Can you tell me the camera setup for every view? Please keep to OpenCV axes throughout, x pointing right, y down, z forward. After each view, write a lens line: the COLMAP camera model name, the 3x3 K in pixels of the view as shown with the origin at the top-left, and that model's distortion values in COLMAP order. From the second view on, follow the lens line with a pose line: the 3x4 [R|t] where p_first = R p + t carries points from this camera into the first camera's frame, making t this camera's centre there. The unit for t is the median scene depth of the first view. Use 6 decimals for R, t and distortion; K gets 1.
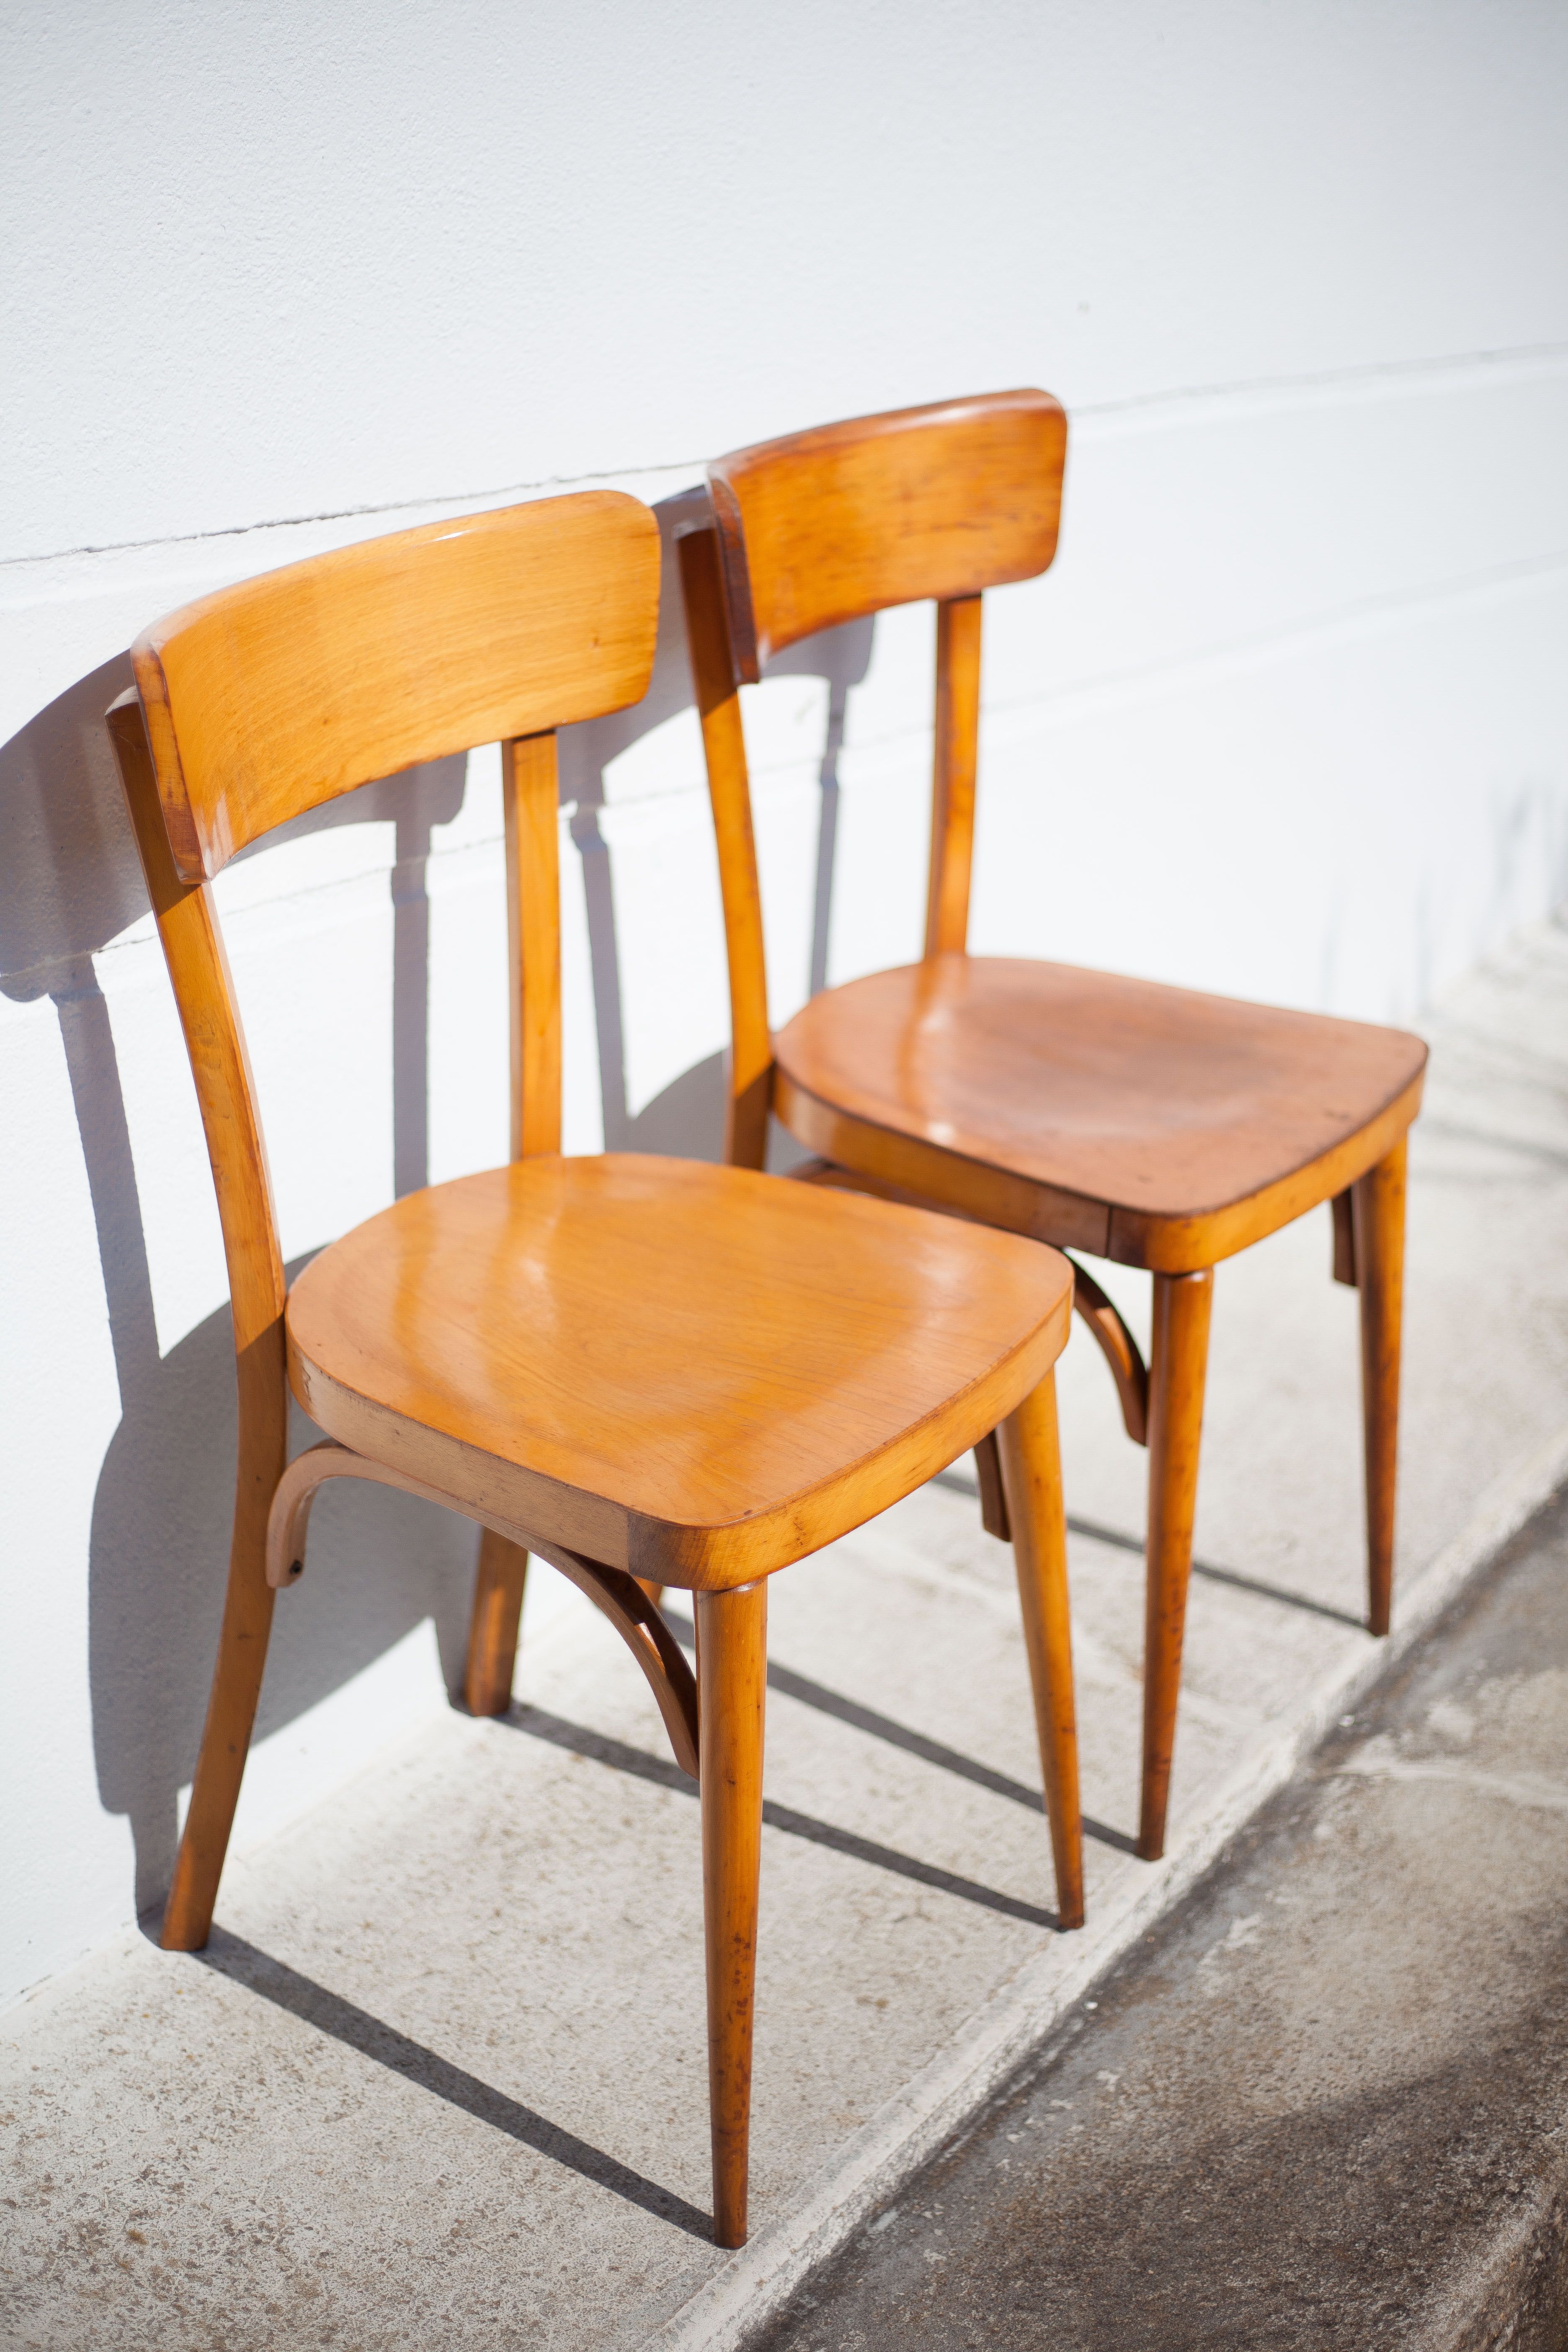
lens RADIAL K [[3446.0, 0, 780.5], [0, 3446.0, 1177.7], [0, 0, 1]] dist [-0.121859, 0.000000]
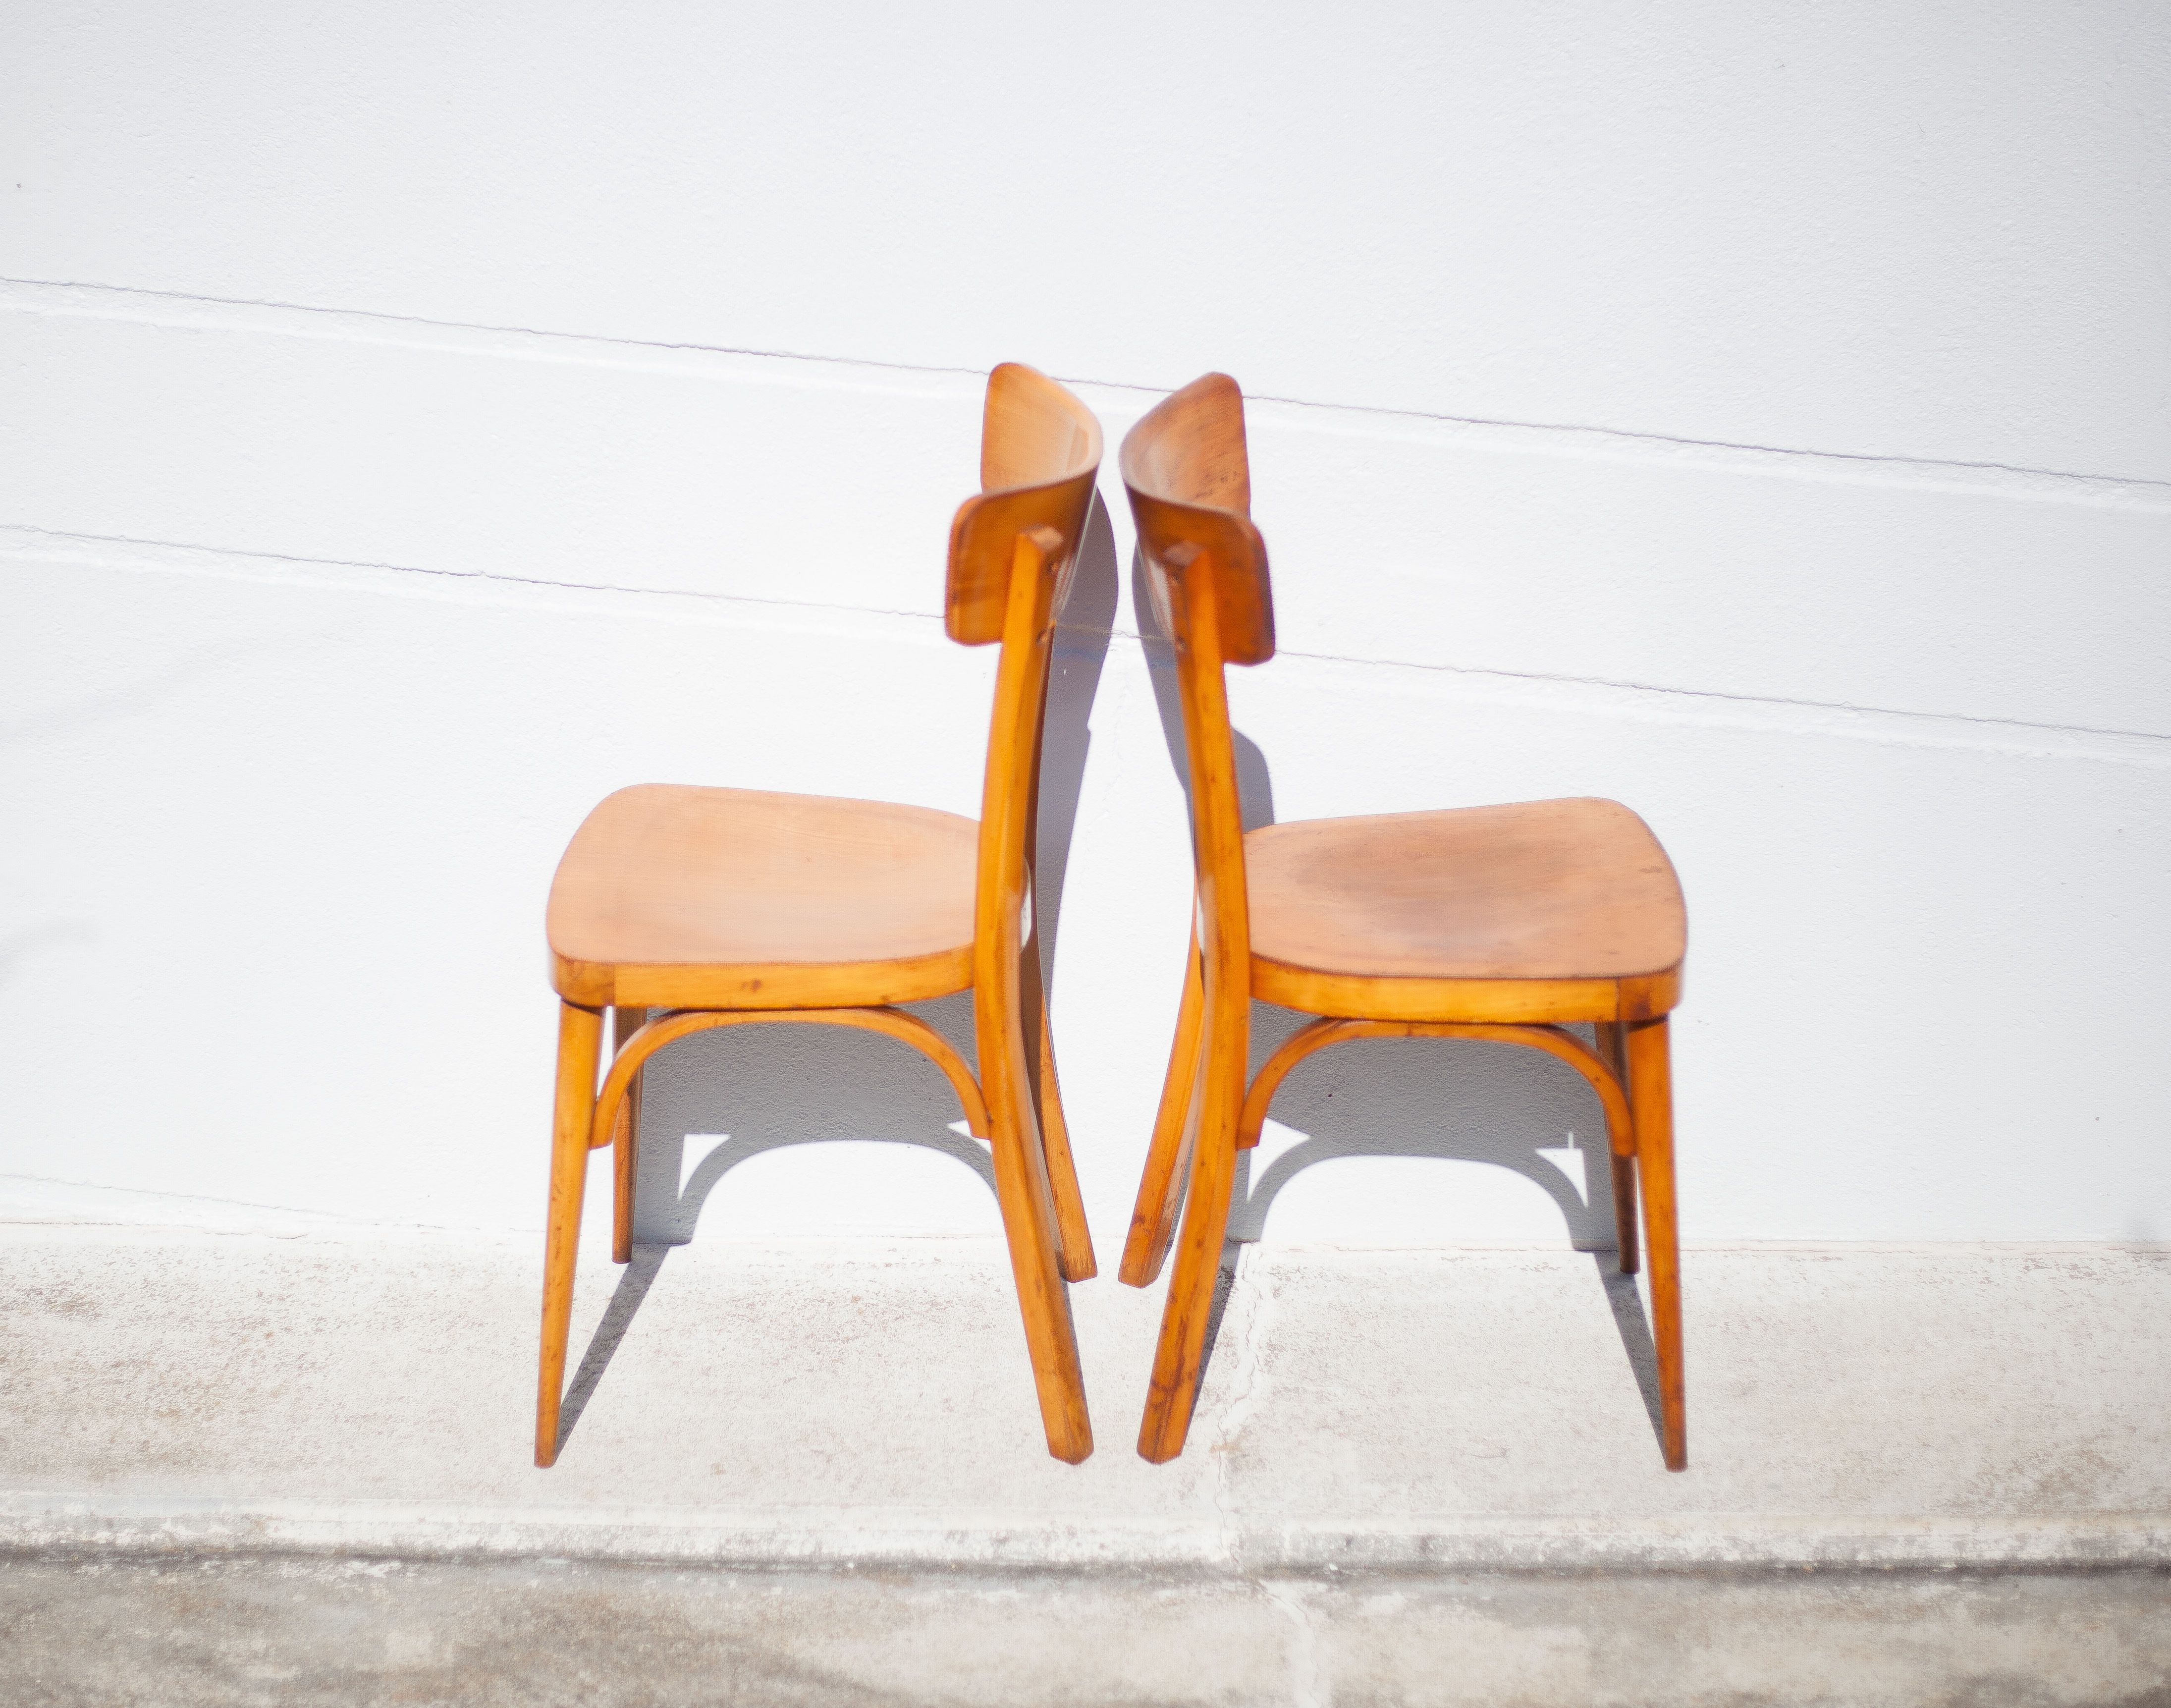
lens RADIAL K [[4007.7, 0, 994.7], [0, 4007.7, 848.8], [0, 0, 1]] dist [-0.100834, 0.000000]
pose [[0.520591, 0.272224, -0.809246, 1.330573], [-0.335256, 0.936860, 0.099481, -0.189626], [0.785232, 0.219515, 0.578986, 0.111968]]
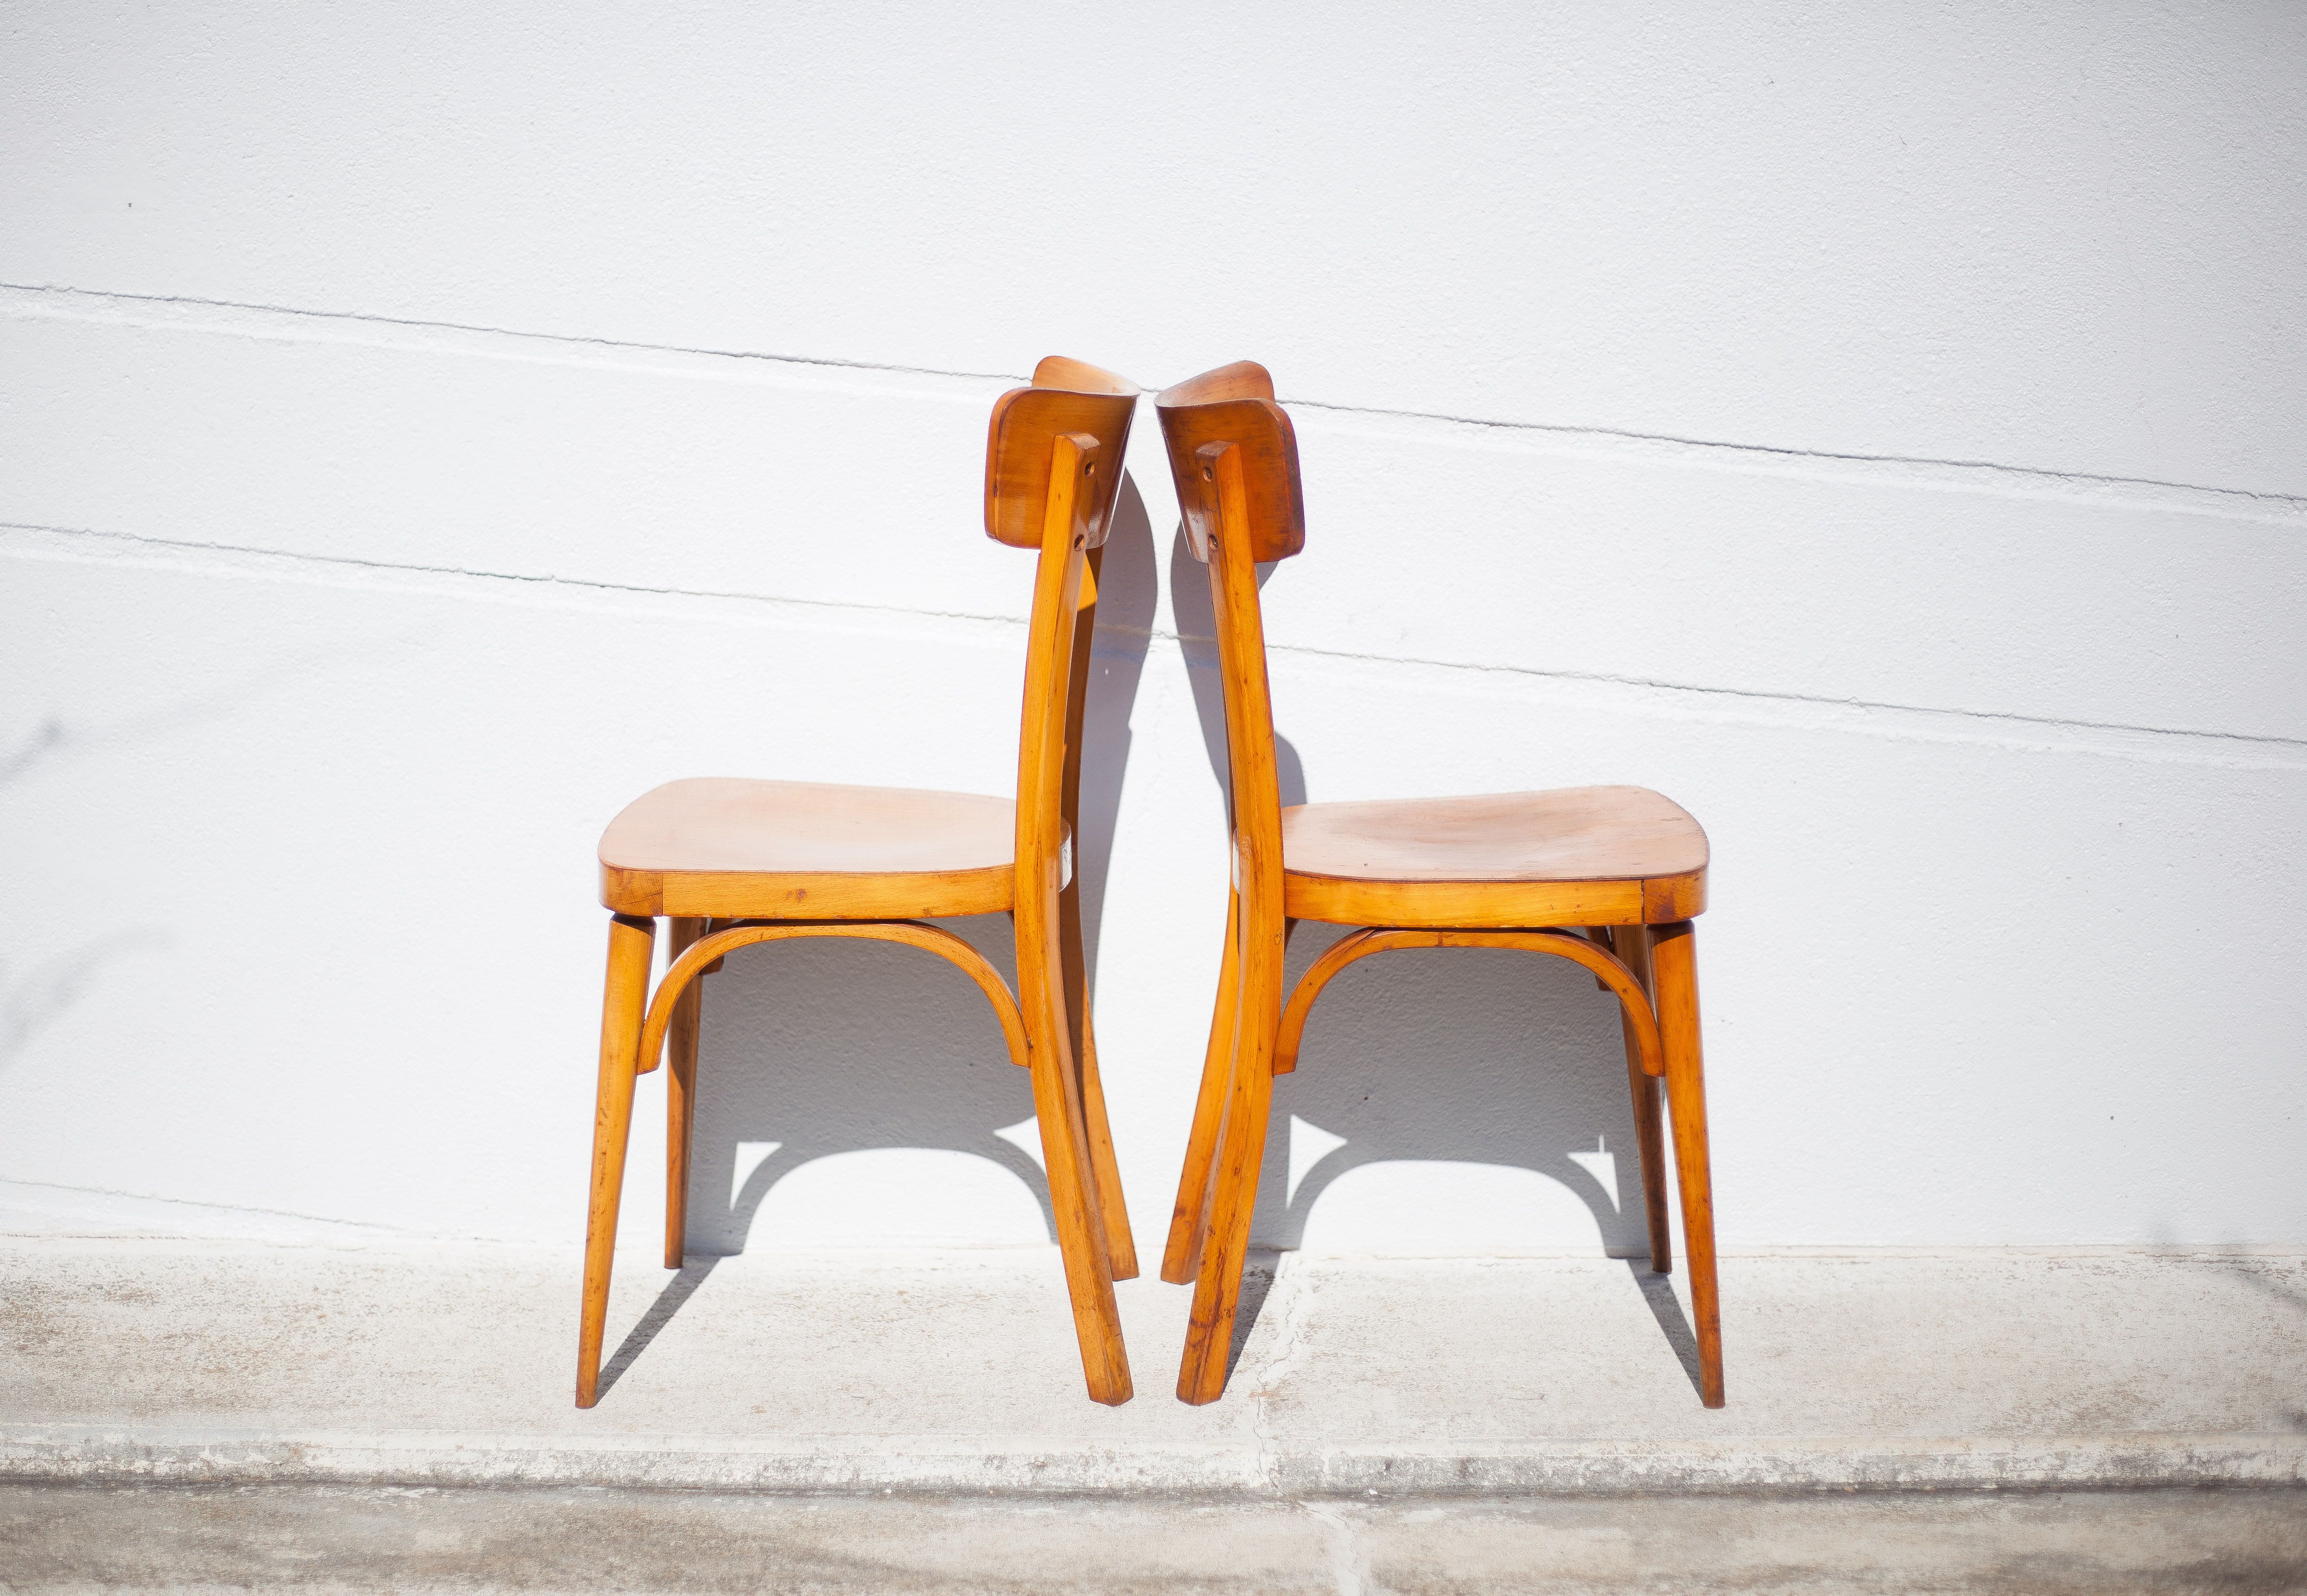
lens RADIAL K [[3582.8, 0, 1098.6], [0, 3582.8, 804.7], [0, 0, 1]] dist [-0.110765, 0.000000]
pose [[0.525374, 0.116430, -0.842868, 1.295338], [-0.336934, 0.938086, -0.080433, 0.084627], [0.781318, 0.326248, 0.532075, 0.274038]]
